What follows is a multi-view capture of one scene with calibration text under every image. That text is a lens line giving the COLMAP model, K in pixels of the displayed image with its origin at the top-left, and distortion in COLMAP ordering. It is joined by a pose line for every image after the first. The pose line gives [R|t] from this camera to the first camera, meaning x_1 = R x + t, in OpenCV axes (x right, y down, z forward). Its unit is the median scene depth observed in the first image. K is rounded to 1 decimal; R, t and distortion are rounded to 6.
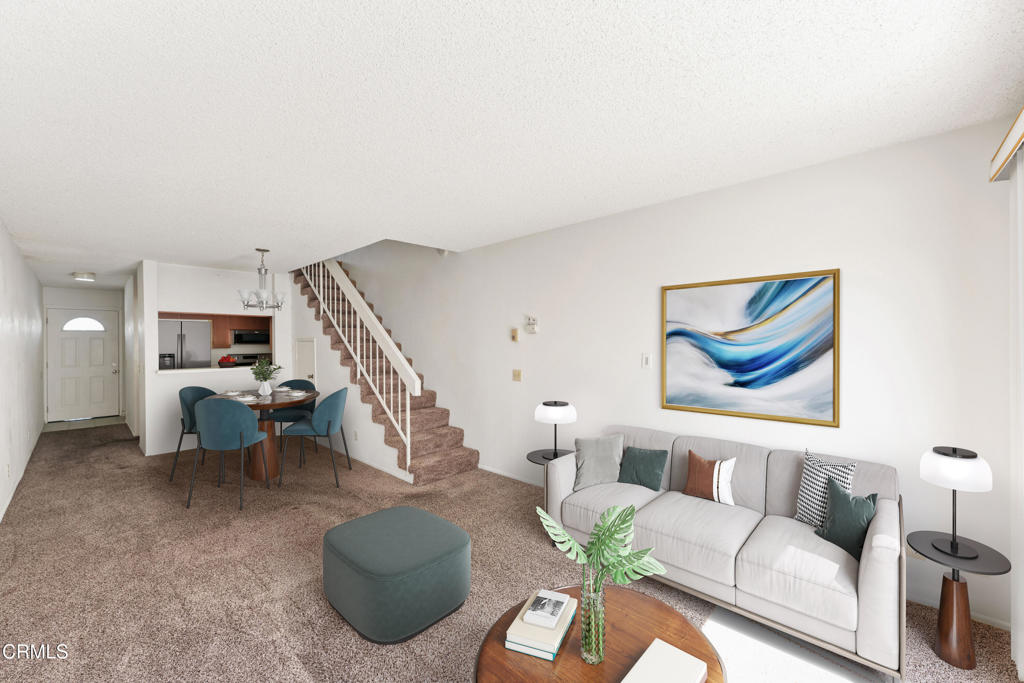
lens RADIAL K [[406.5, 0, 512.2], [0, 406.5, 345.2], [0, 0, 1]] dist [0.000401, -0.000001]
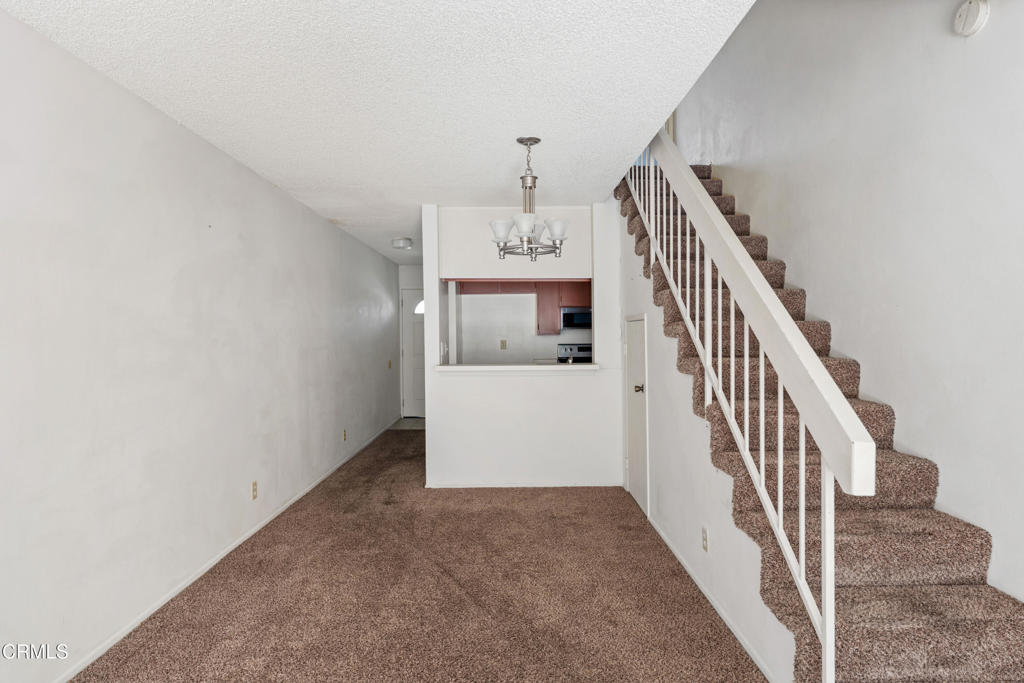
lens RADIAL K [[578.6, 0, 511.9], [0, 578.6, 344.2], [0, 0, 1]] dist [0.009245, 0.001144]
pose [[0.691371, 0.015122, -0.722342, -0.090965], [-0.004750, 0.999854, 0.016386, 0.011120], [0.722484, -0.007898, 0.691342, 0.448393]]
